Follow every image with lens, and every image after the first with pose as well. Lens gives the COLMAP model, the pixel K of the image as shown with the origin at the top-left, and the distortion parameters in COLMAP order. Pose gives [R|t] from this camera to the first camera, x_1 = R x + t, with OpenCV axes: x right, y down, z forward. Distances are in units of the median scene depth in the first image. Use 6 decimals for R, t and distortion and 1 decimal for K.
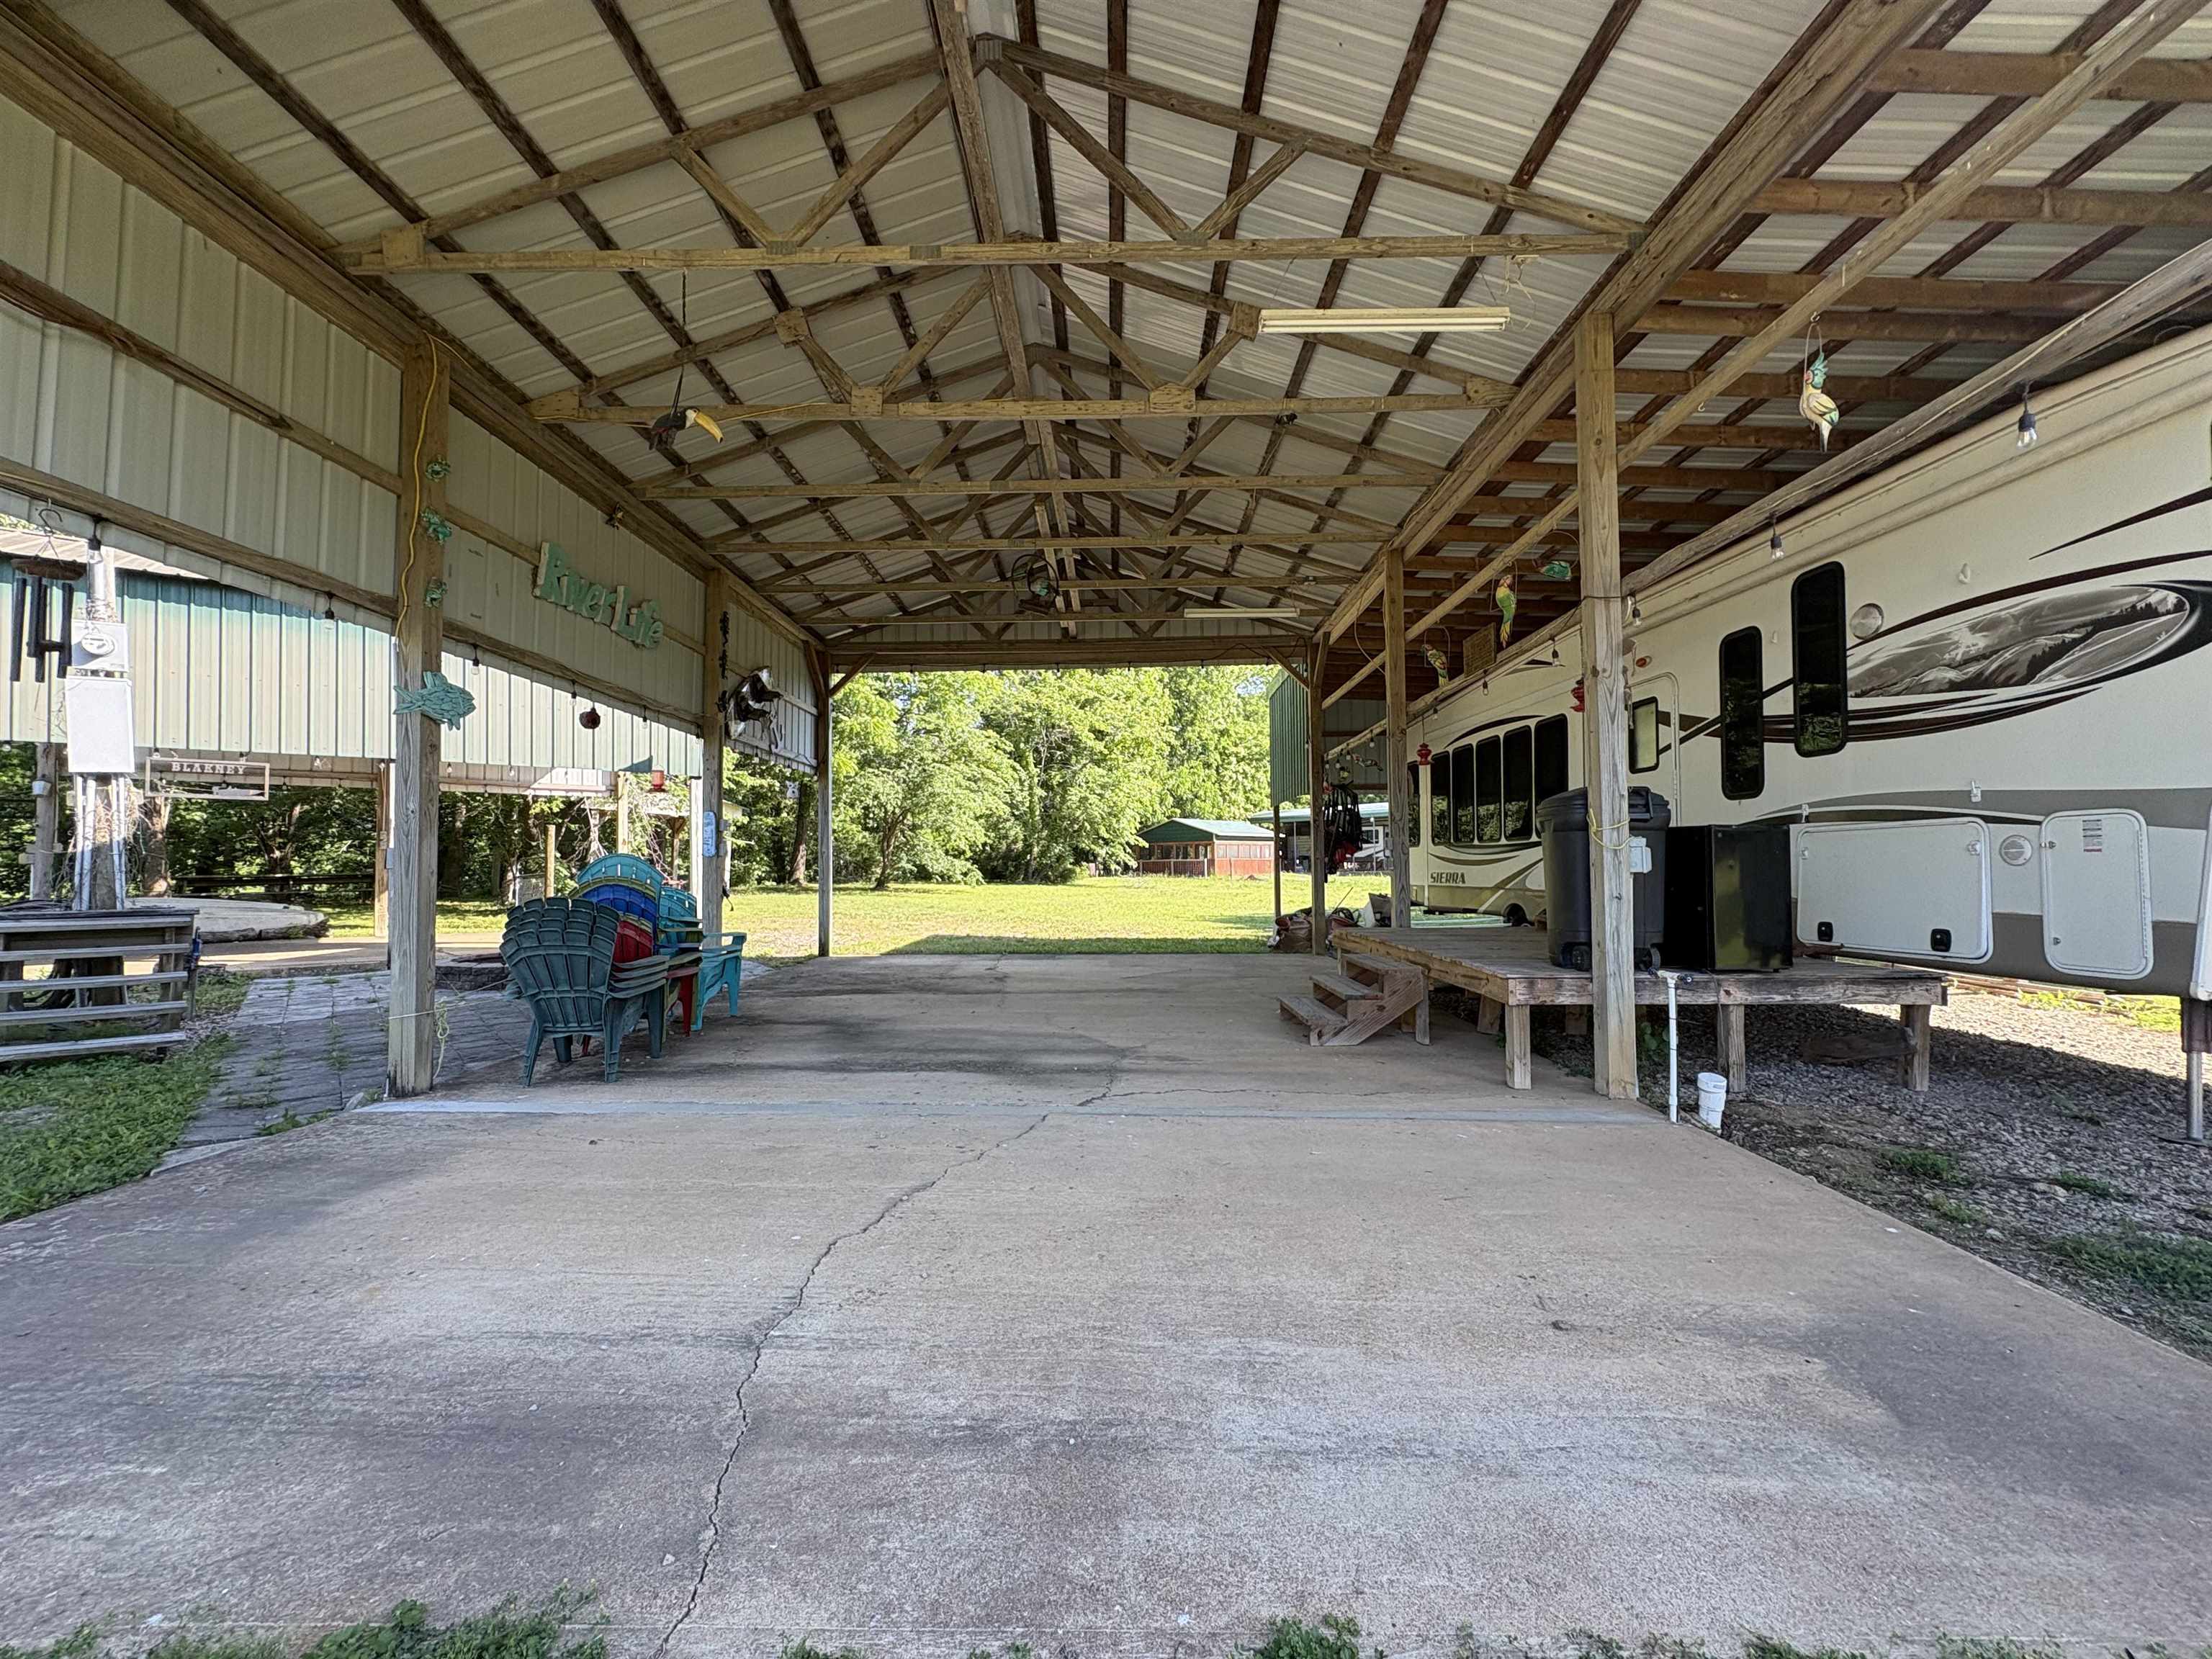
lens RADIAL K [[853.7, 0, 1106.0], [0, 853.7, 829.5], [0, 0, 1]] dist [-0.001138, 0.000028]
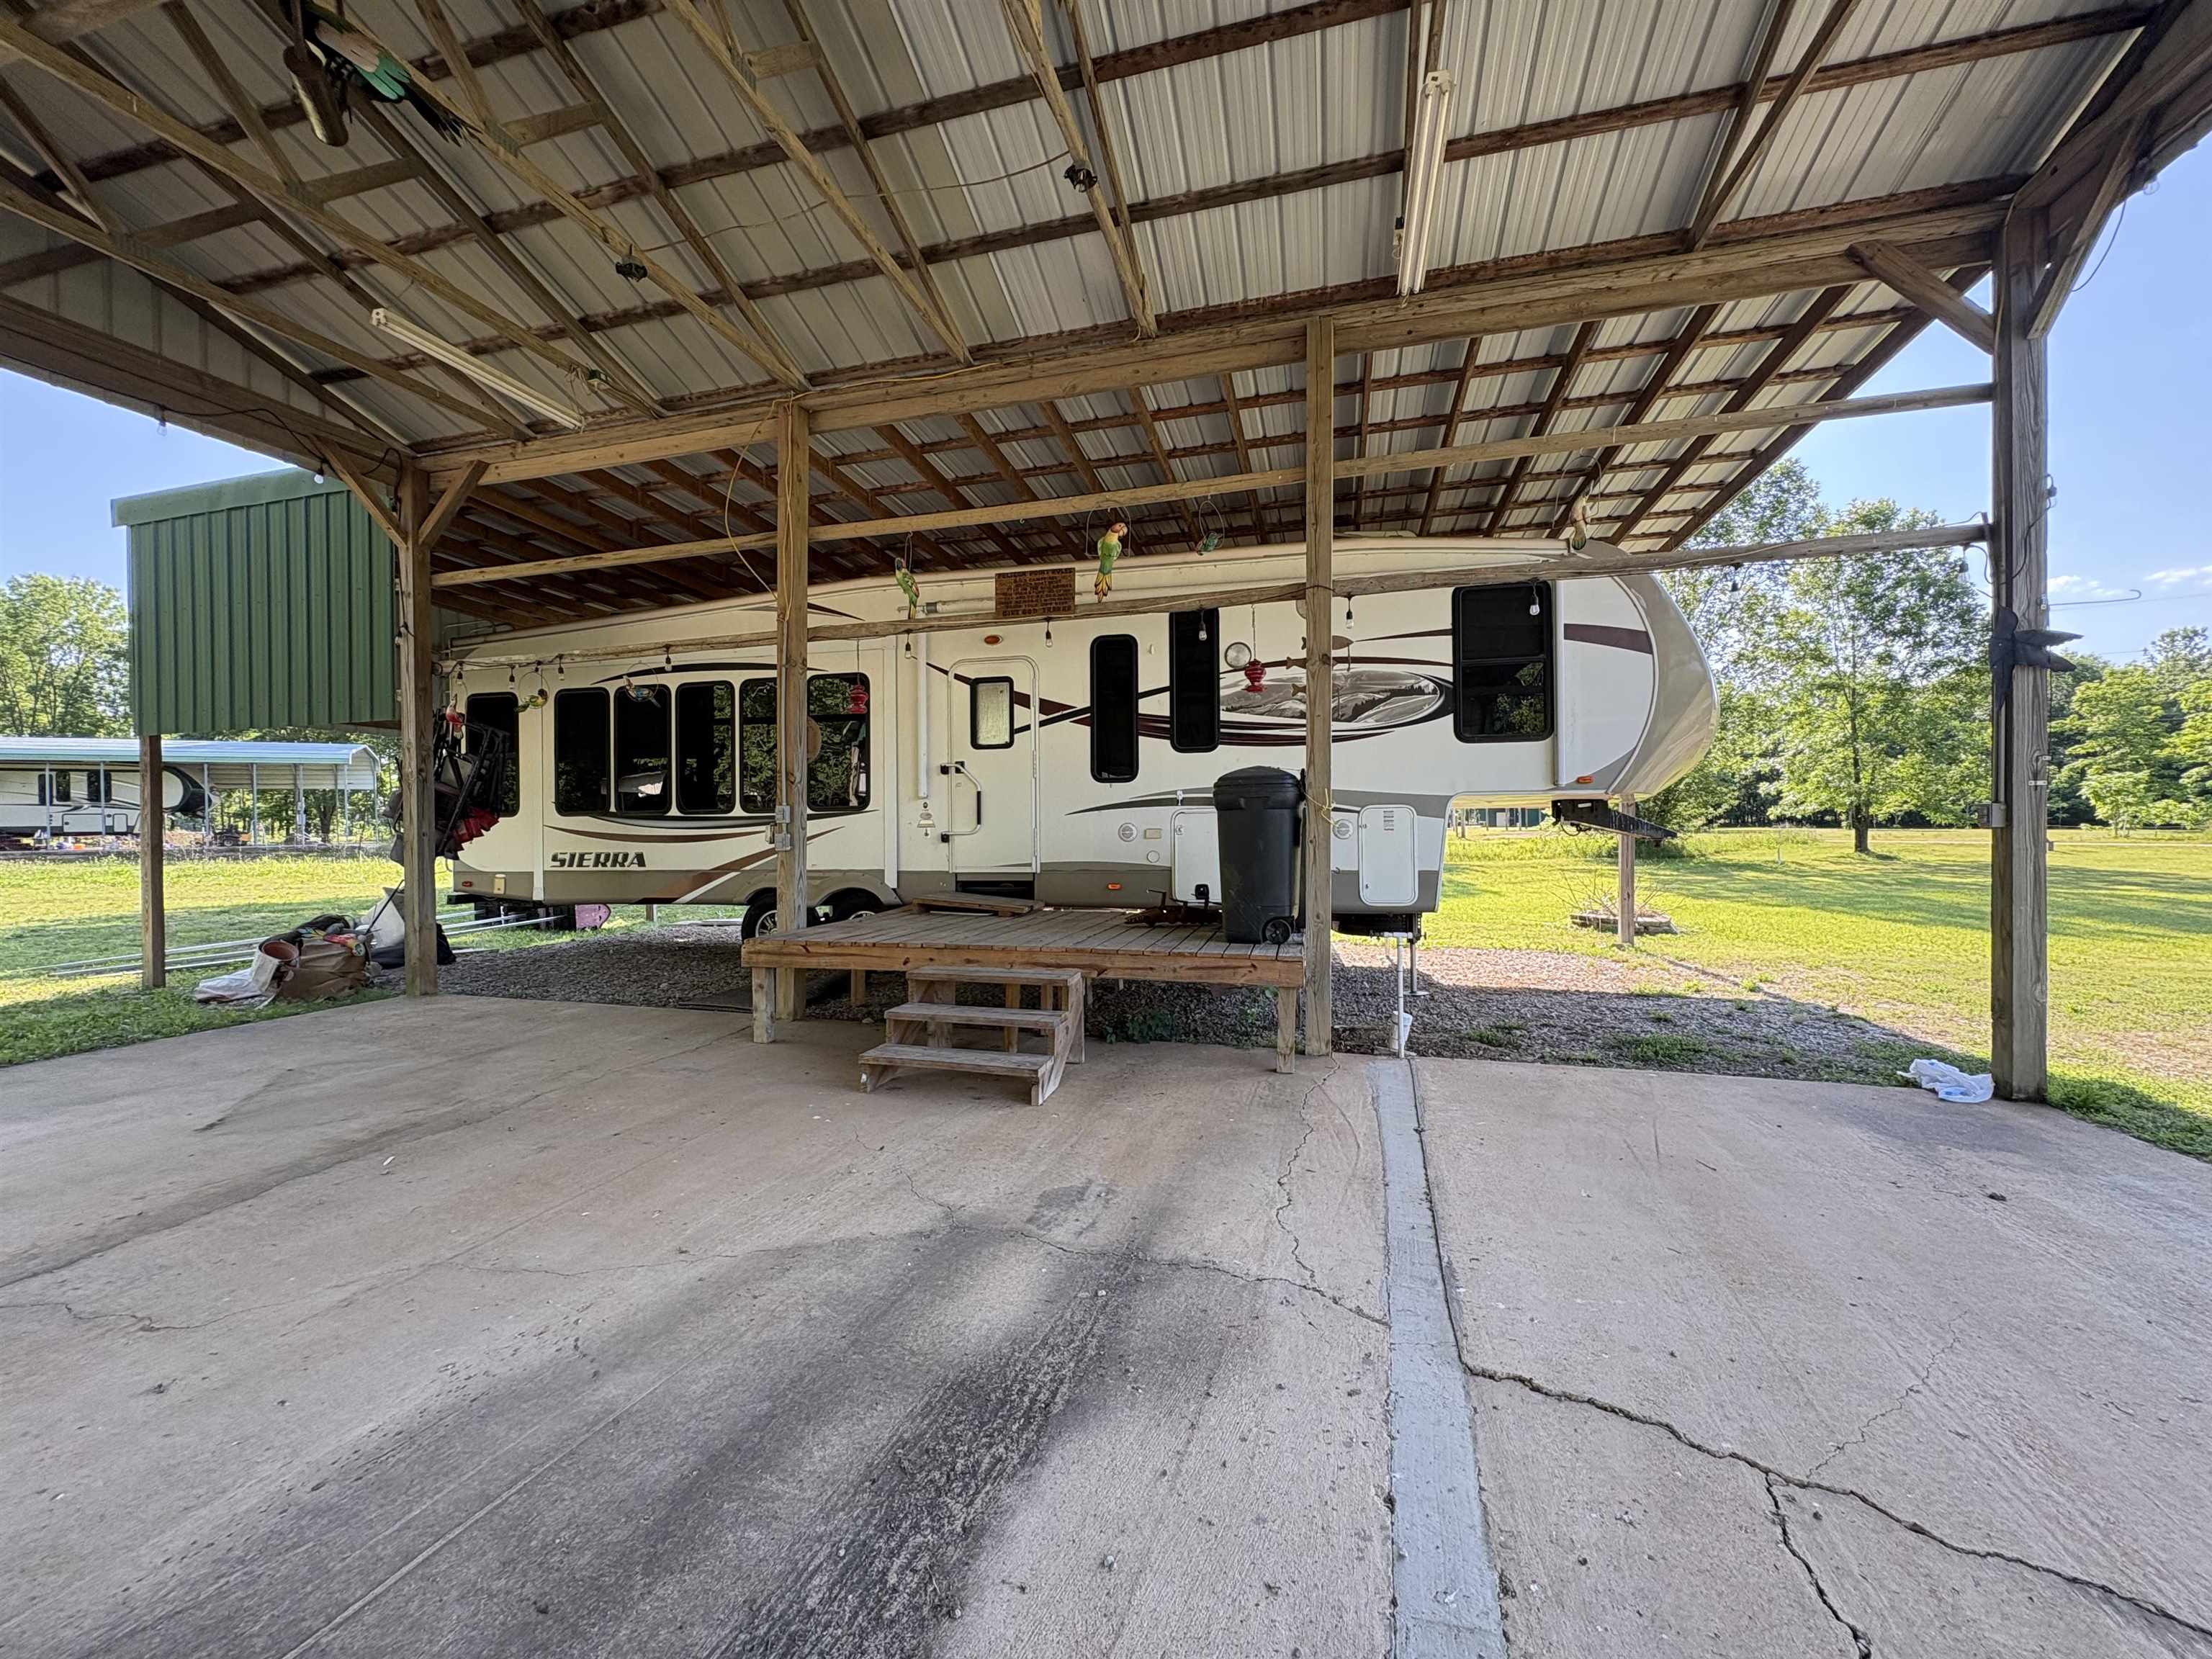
lens RADIAL K [[853.7, 0, 1106.0], [0, 853.7, 829.5], [0, 0, 1]] dist [-0.001138, 0.000028]
pose [[0.257927, -0.005977, 0.966146, -0.351226], [-0.030955, 0.999416, 0.014447, 0.010617], [-0.965668, -0.033633, 0.257592, 0.676992]]
